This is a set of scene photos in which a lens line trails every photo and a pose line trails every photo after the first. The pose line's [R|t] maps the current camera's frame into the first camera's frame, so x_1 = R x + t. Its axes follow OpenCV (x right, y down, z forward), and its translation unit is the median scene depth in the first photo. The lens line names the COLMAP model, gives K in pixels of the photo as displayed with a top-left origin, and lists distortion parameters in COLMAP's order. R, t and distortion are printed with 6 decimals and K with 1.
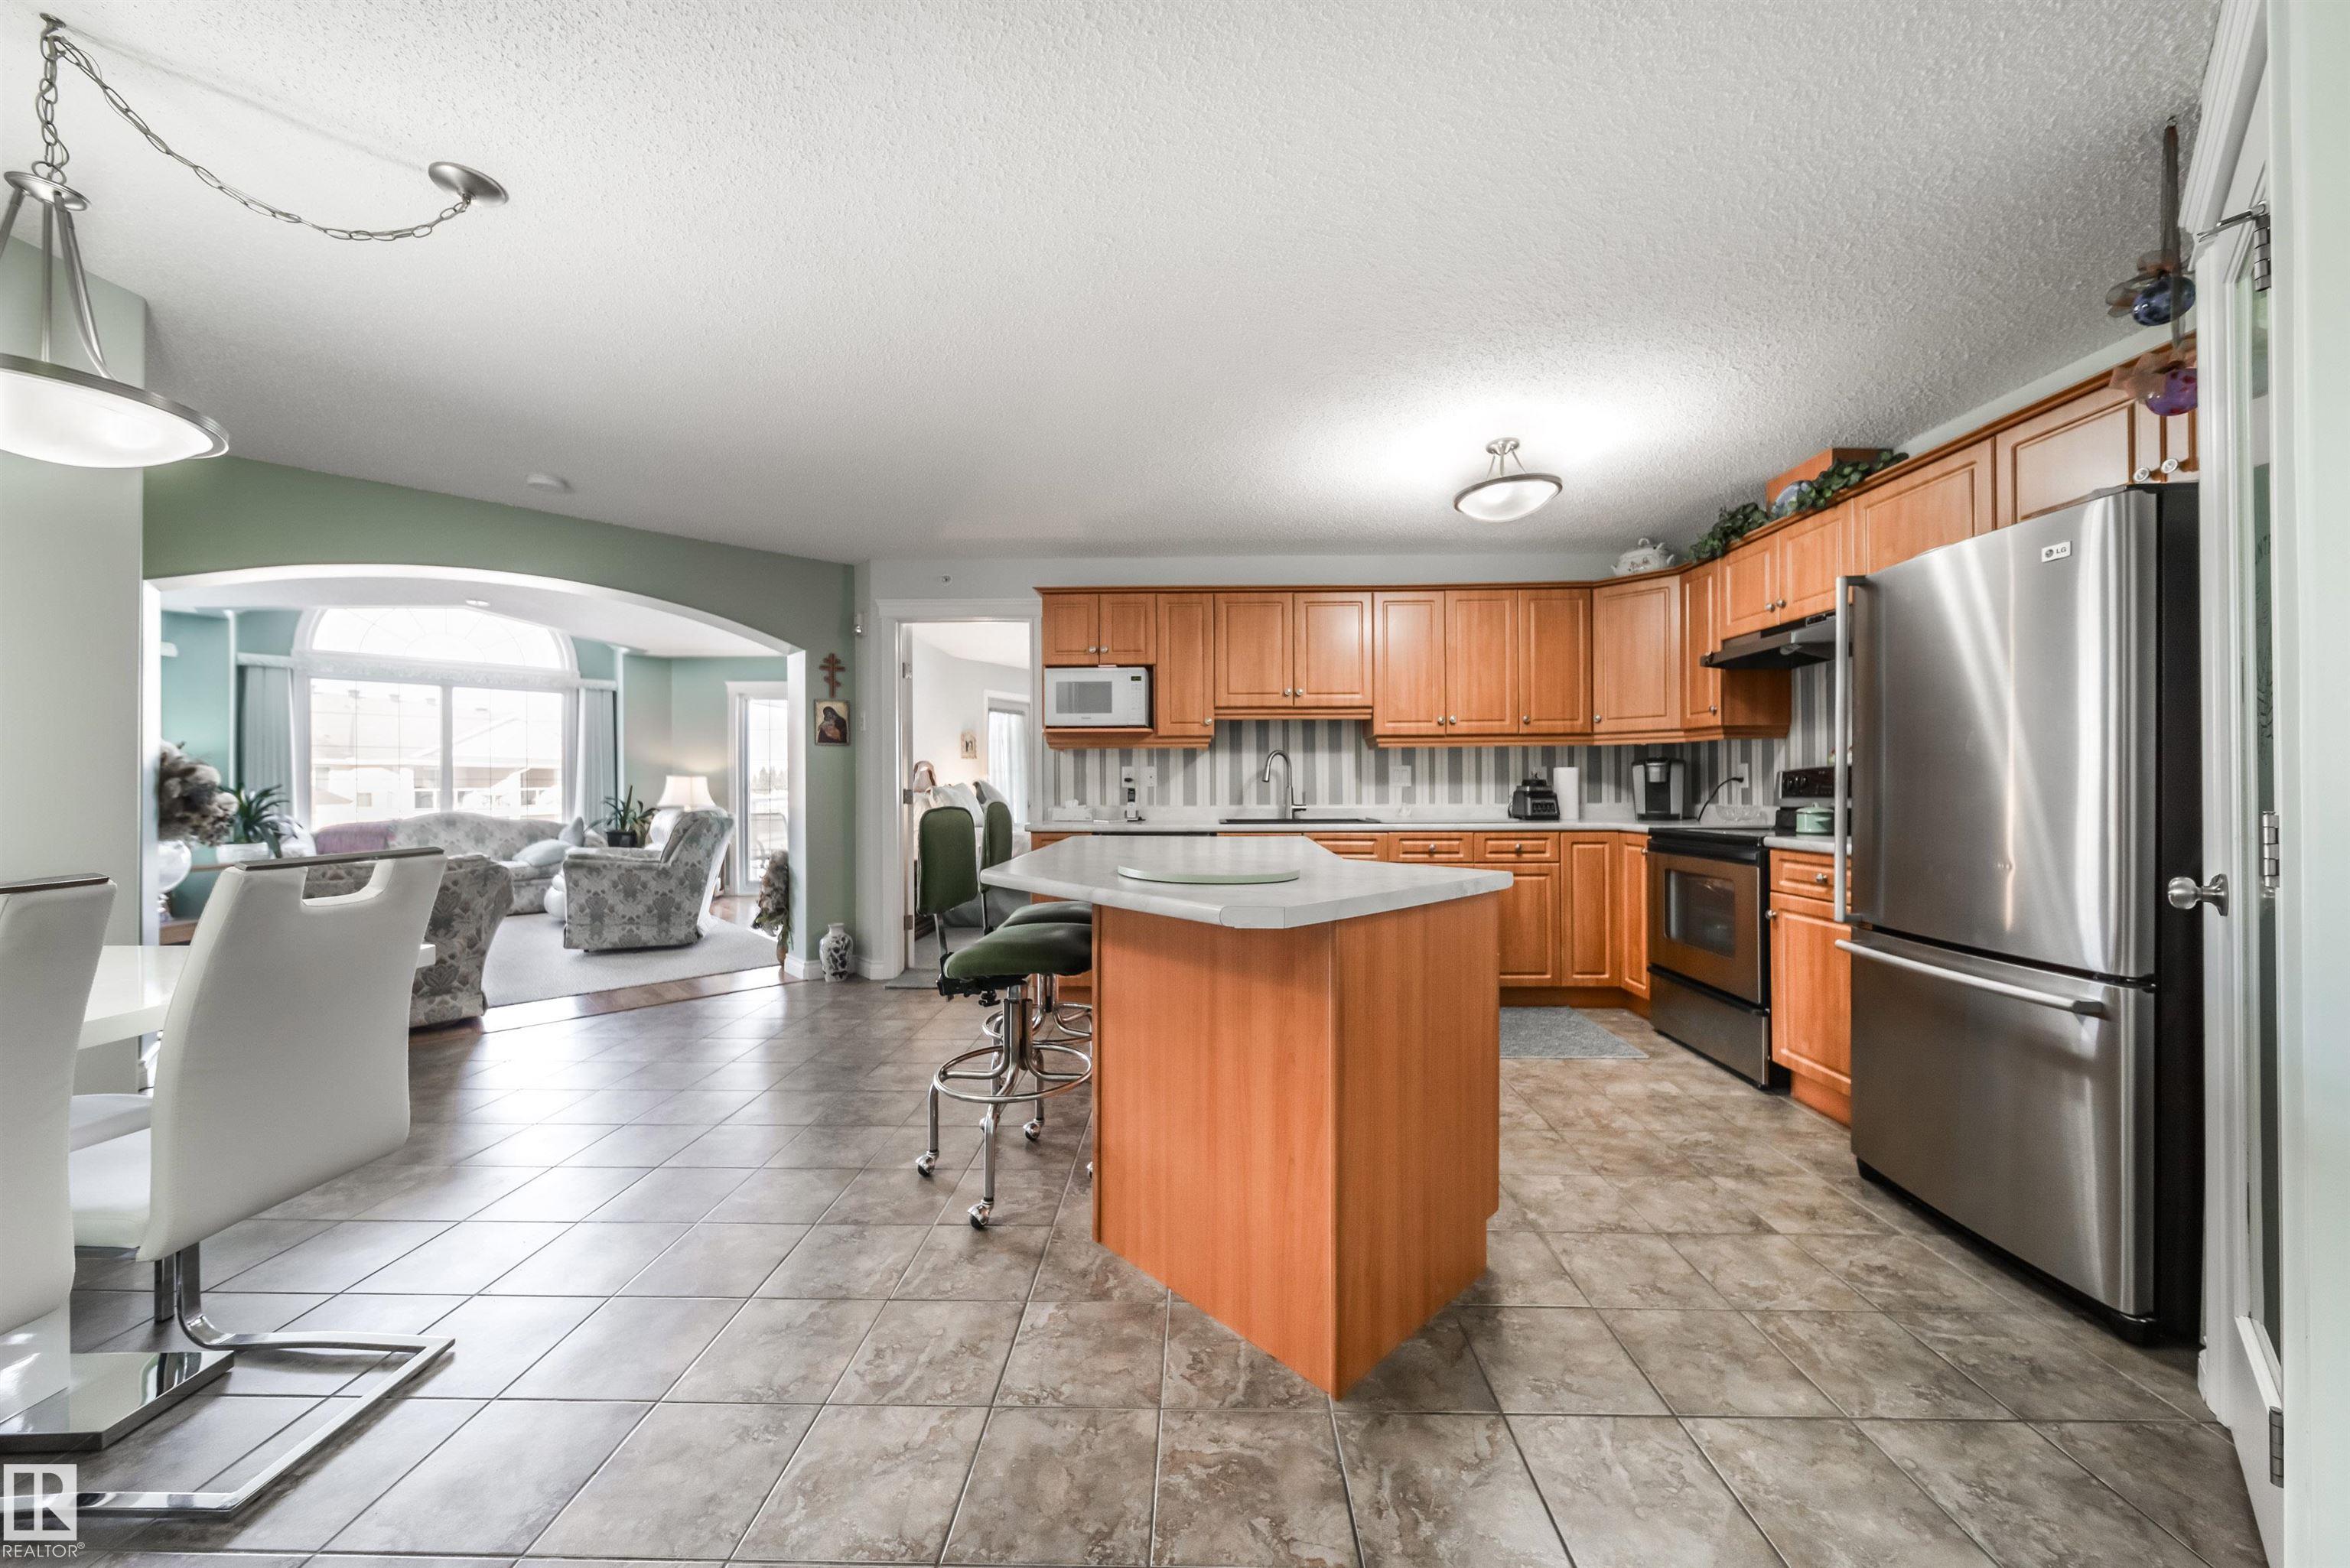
lens RADIAL K [[830.6, 0, 1183.7], [0, 830.6, 783.8], [0, 0, 1]] dist [0.003006, -0.001215]
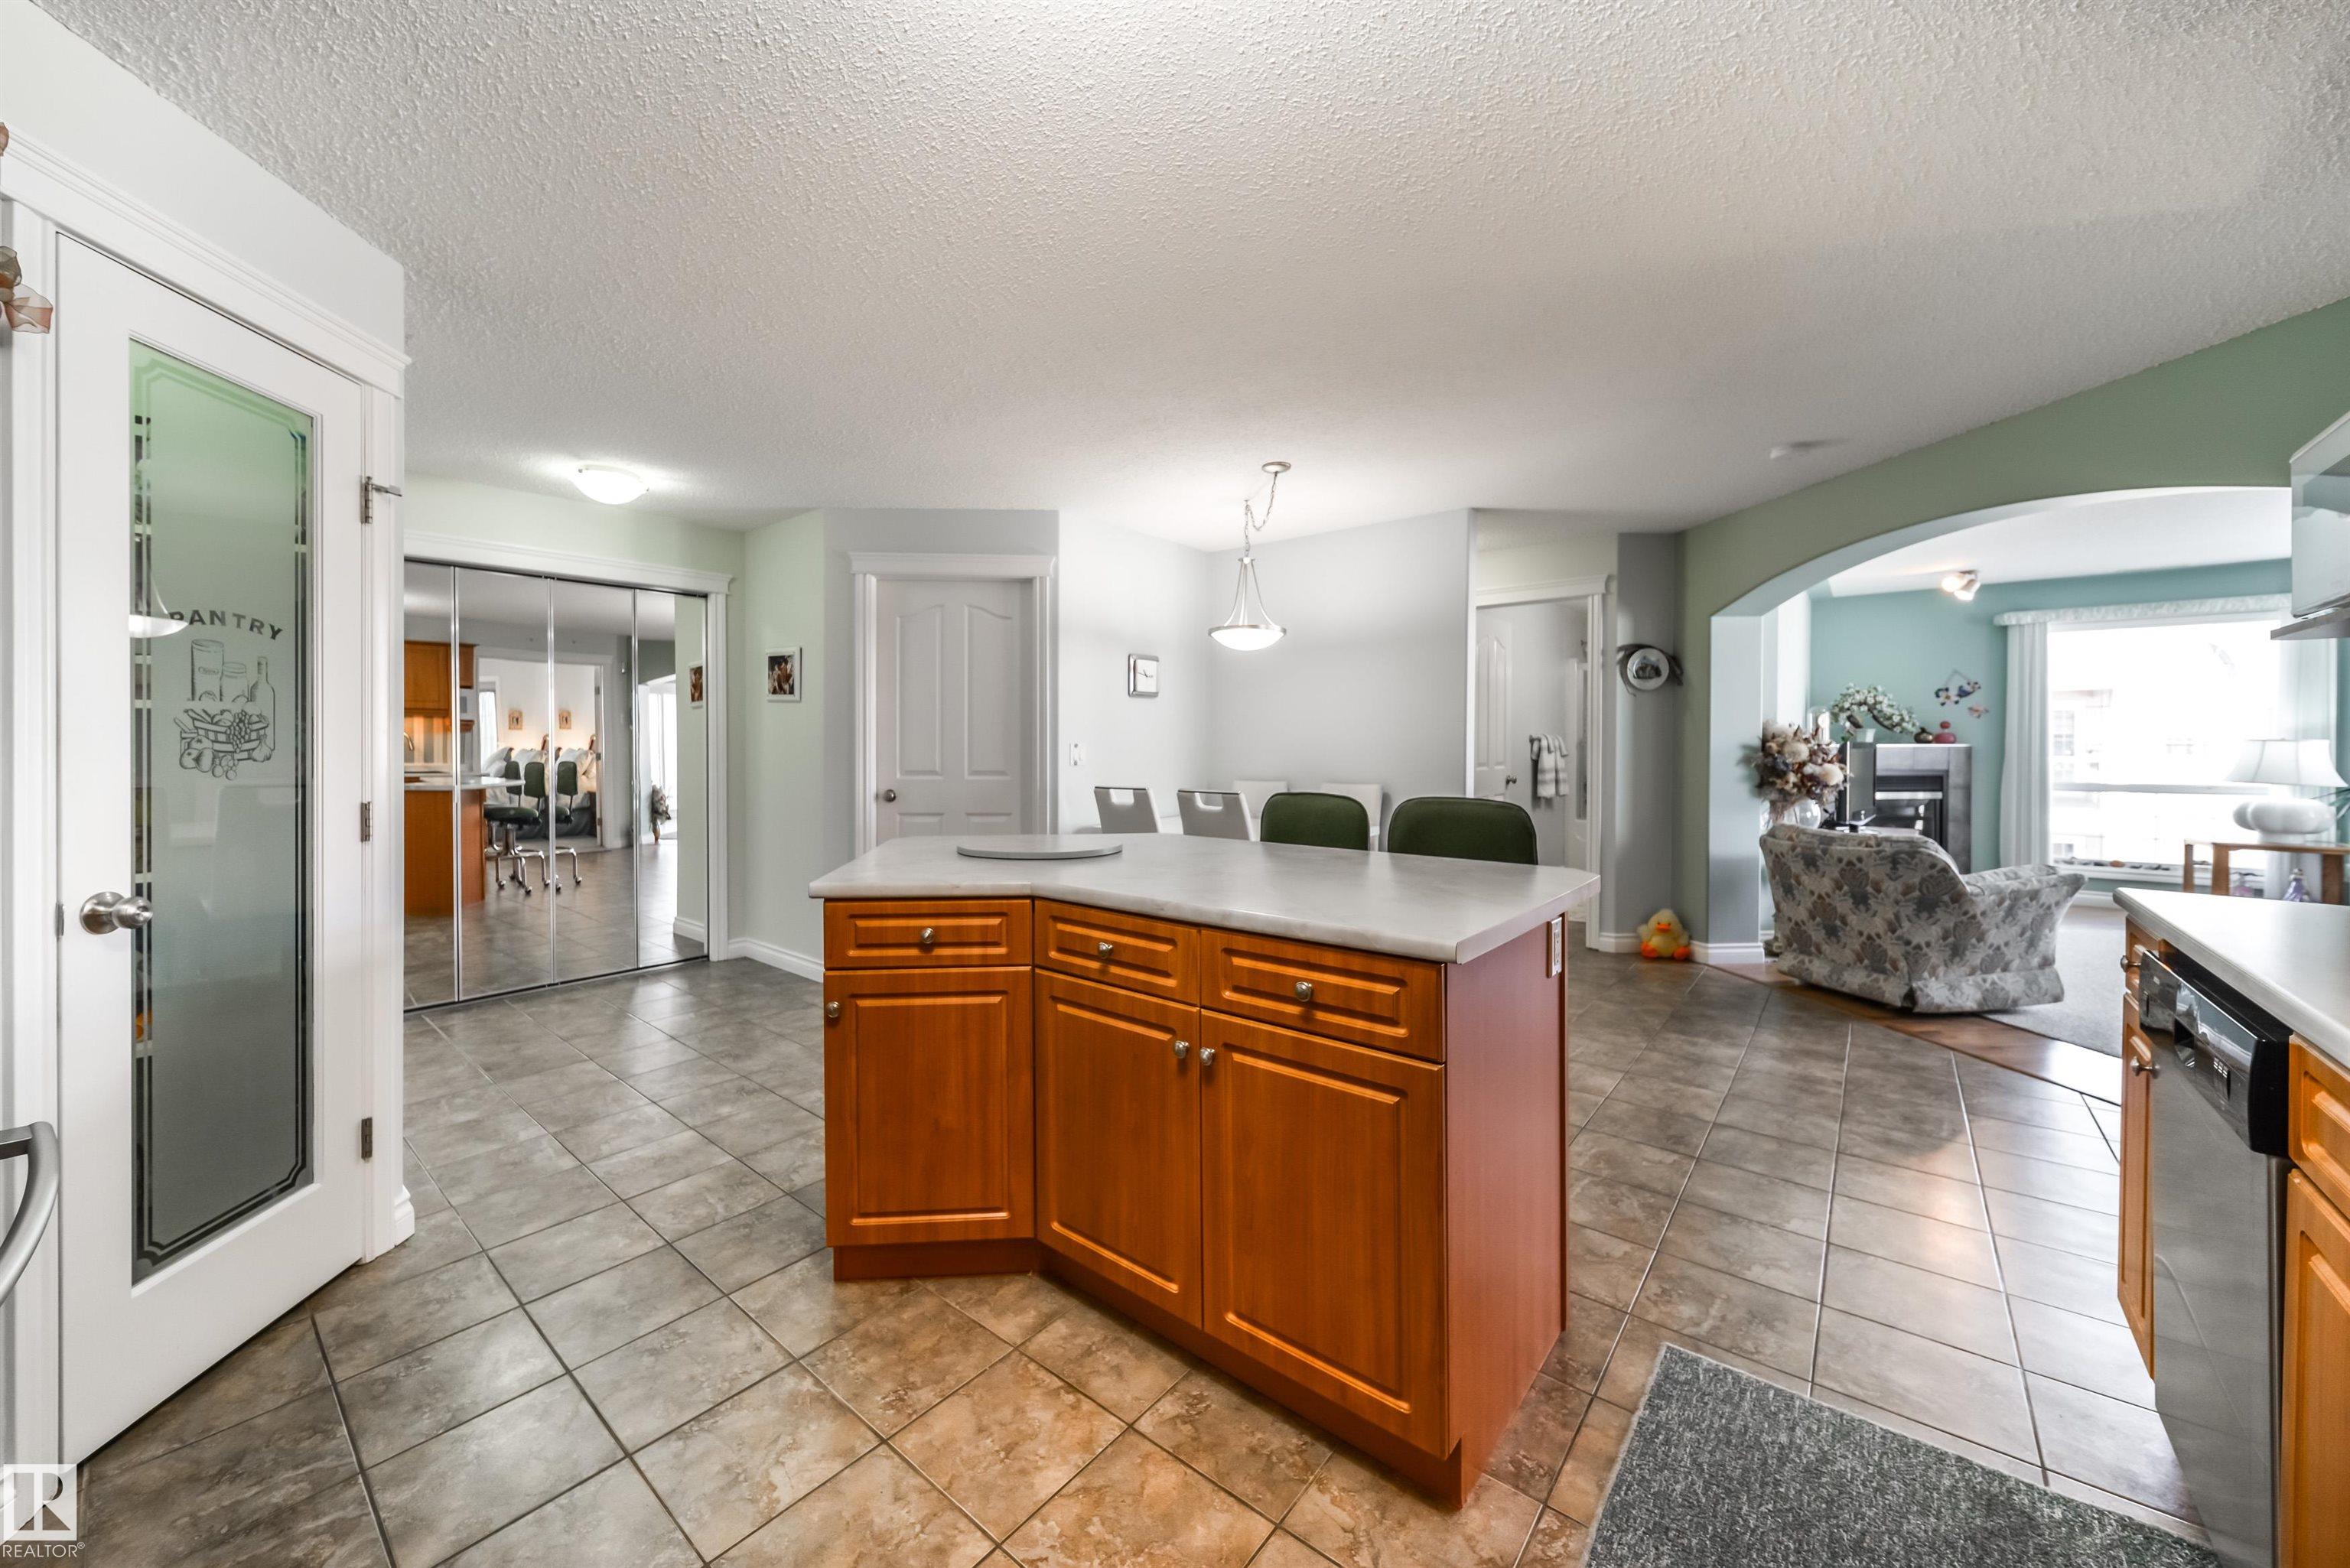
lens RADIAL K [[868.0, 0, 1124.5], [0, 868.0, 752.3], [0, 0, 1]] dist [0.000482, 0.000027]
pose [[-0.646959, 0.011997, -0.762430, 0.459724], [0.006001, 0.999925, 0.010642, -0.024075], [0.762501, 0.002310, -0.646983, 0.965738]]
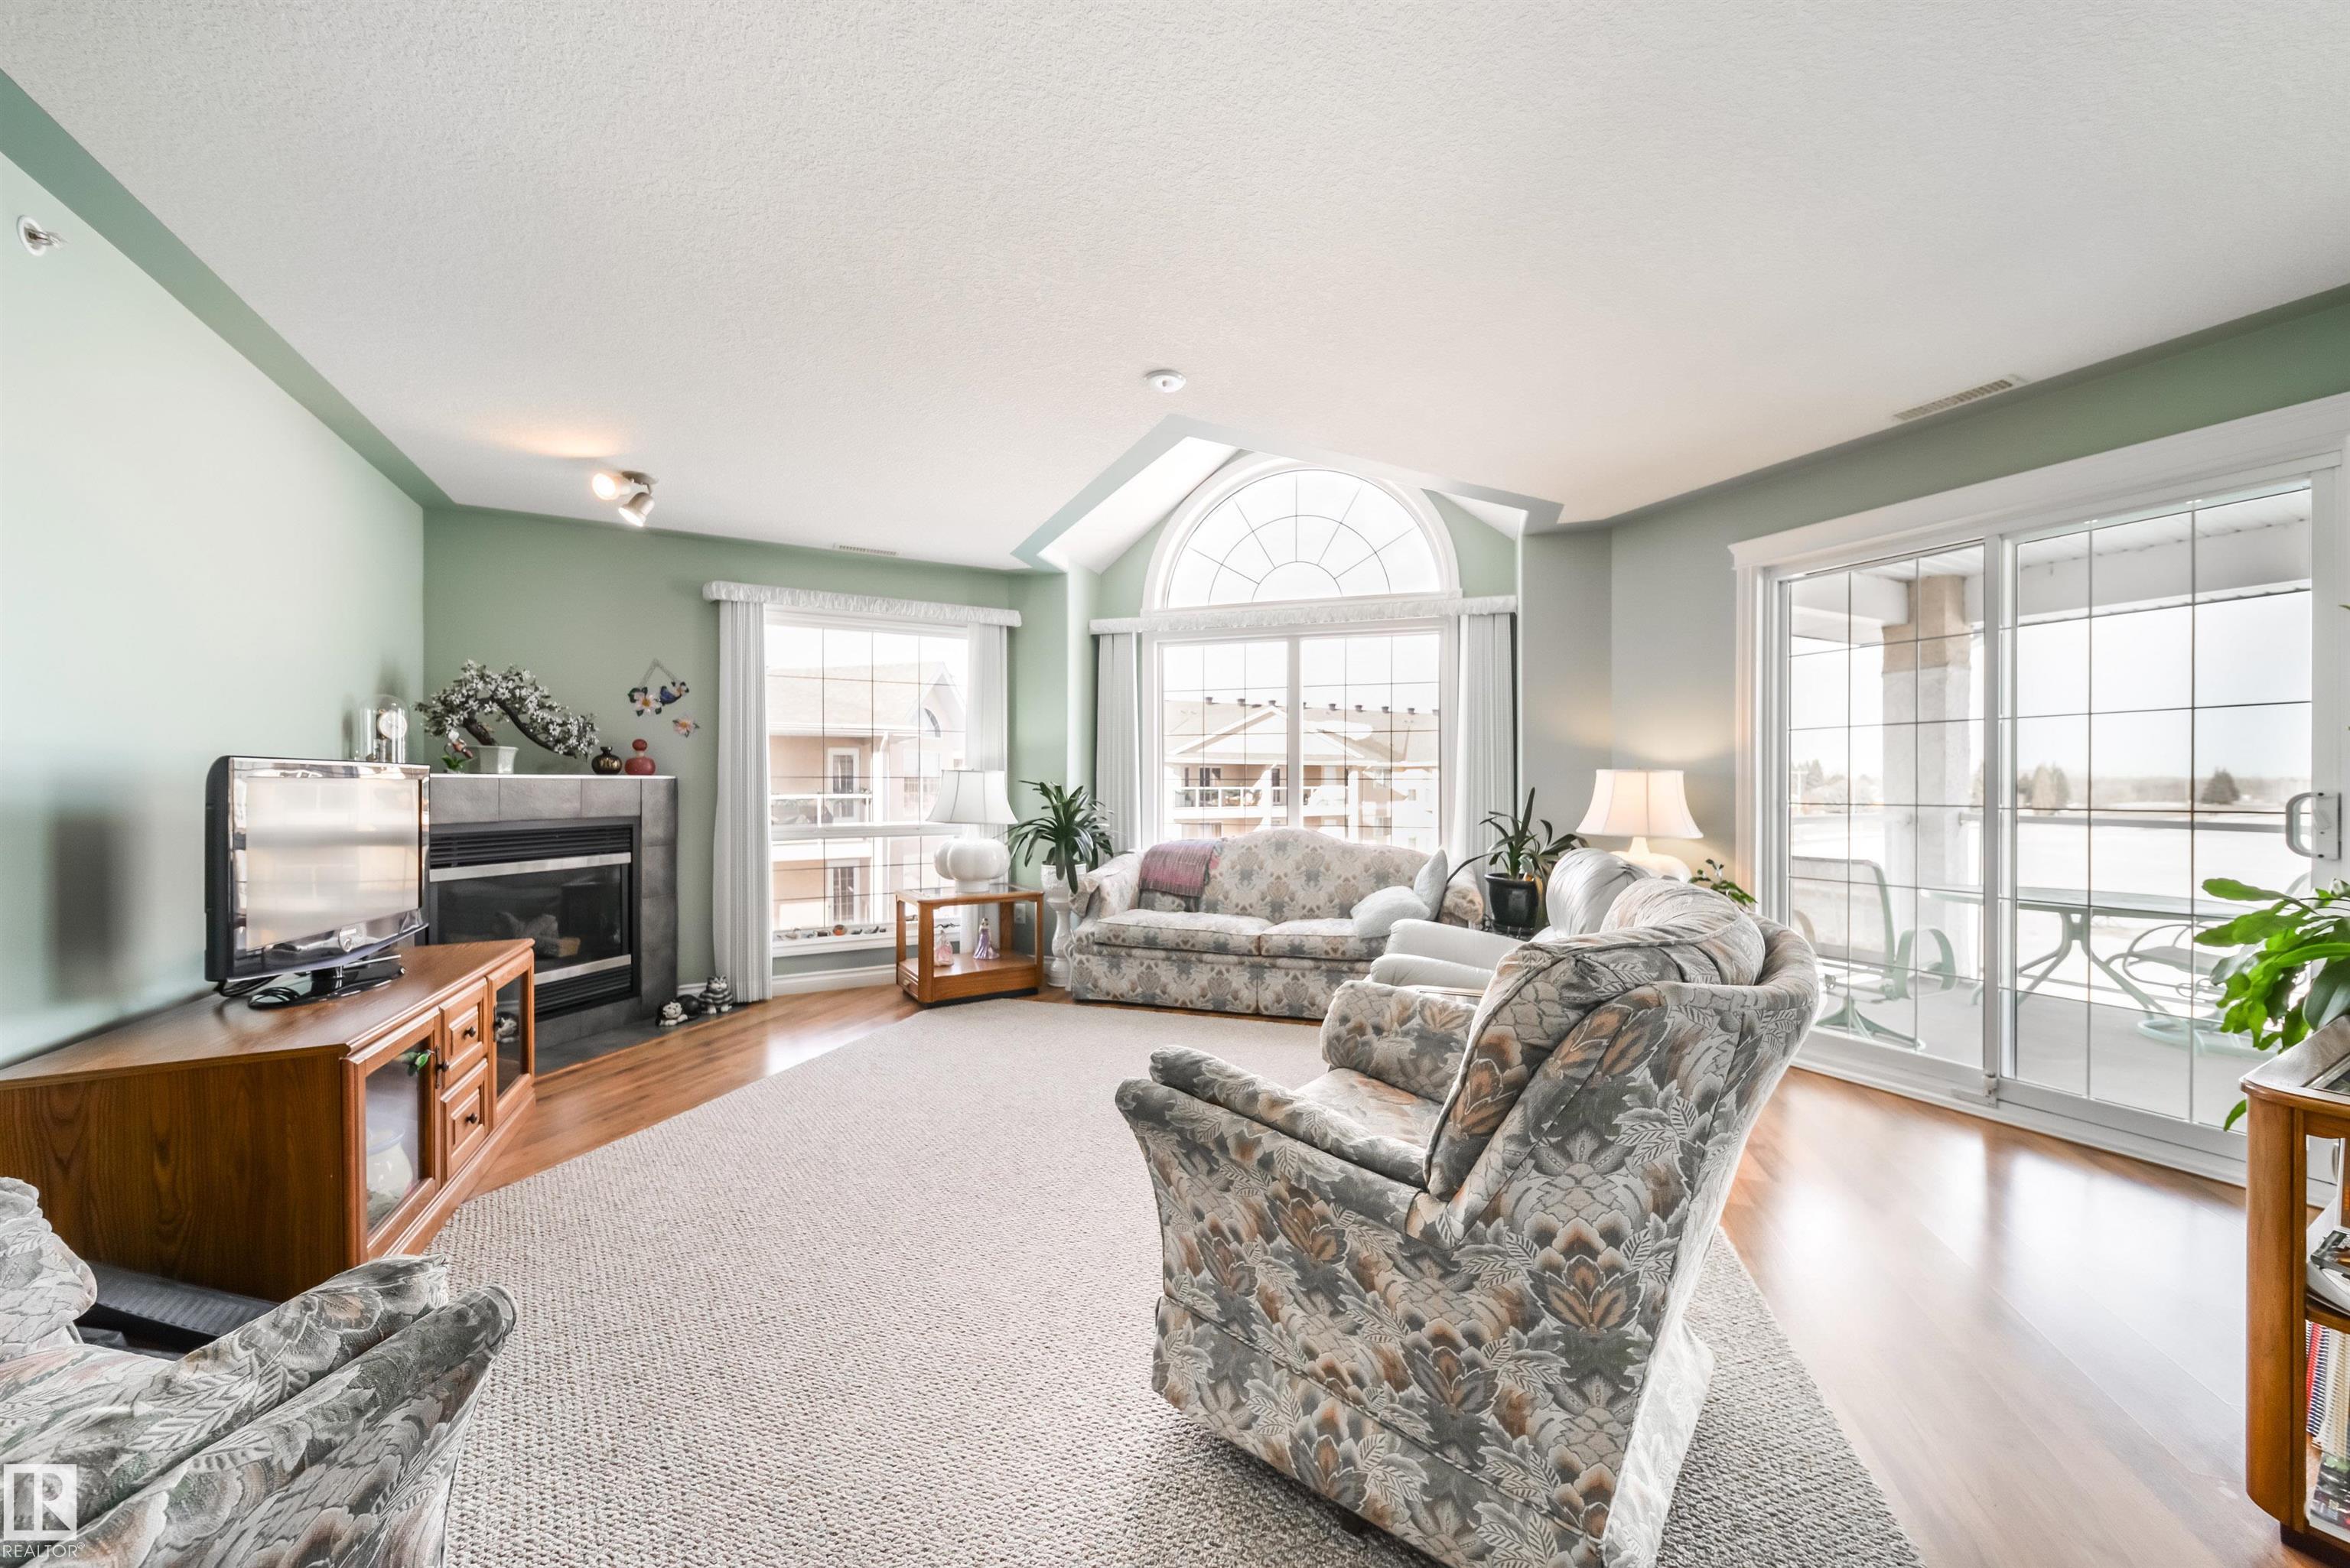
lens RADIAL K [[830.6, 0, 1210.0], [0, 830.6, 789.3], [0, 0, 1]] dist [0.003006, -0.001215]
pose [[0.499641, 0.007588, -0.866199, -0.676207], [-0.000194, 0.999963, 0.008648, -0.003139], [0.866233, -0.004153, 0.499623, 1.197834]]
